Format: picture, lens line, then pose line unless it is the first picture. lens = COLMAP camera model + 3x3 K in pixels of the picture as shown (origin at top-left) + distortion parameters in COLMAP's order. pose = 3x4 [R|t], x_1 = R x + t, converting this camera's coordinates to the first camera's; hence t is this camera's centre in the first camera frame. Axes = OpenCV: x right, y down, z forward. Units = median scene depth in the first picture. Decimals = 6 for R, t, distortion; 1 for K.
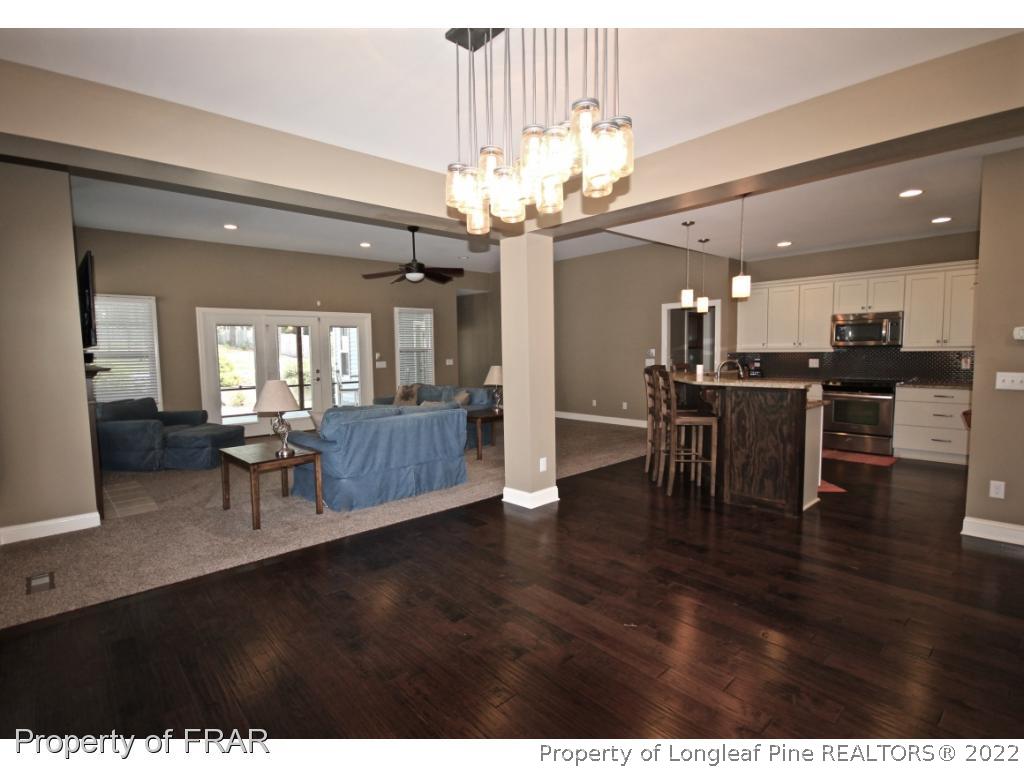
lens RADIAL K [[502.0, 0, 512.0], [0, 502.0, 384.0], [0, 0, 1]] dist [0.002998, 0.000376]
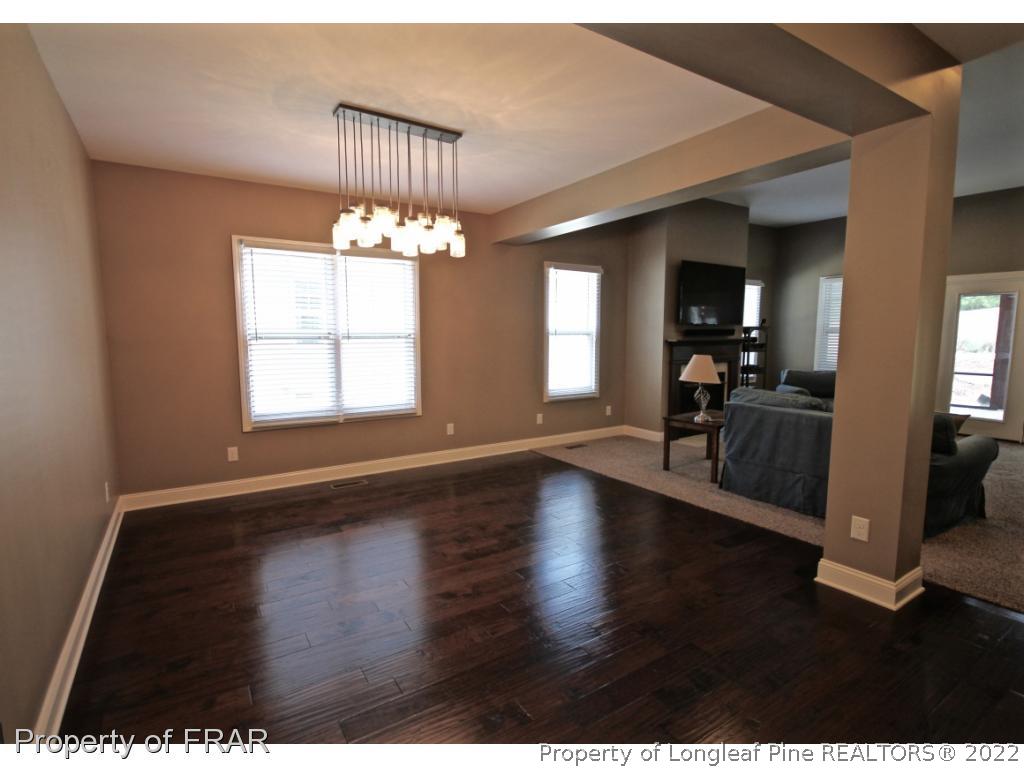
lens RADIAL K [[502.0, 0, 512.0], [0, 502.0, 384.0], [0, 0, 1]] dist [0.002998, 0.000376]
pose [[-0.167491, 0.118858, -0.978683, 0.695665], [-0.065793, 0.989145, 0.131388, -0.061978], [0.983676, 0.086397, -0.157853, 0.681242]]
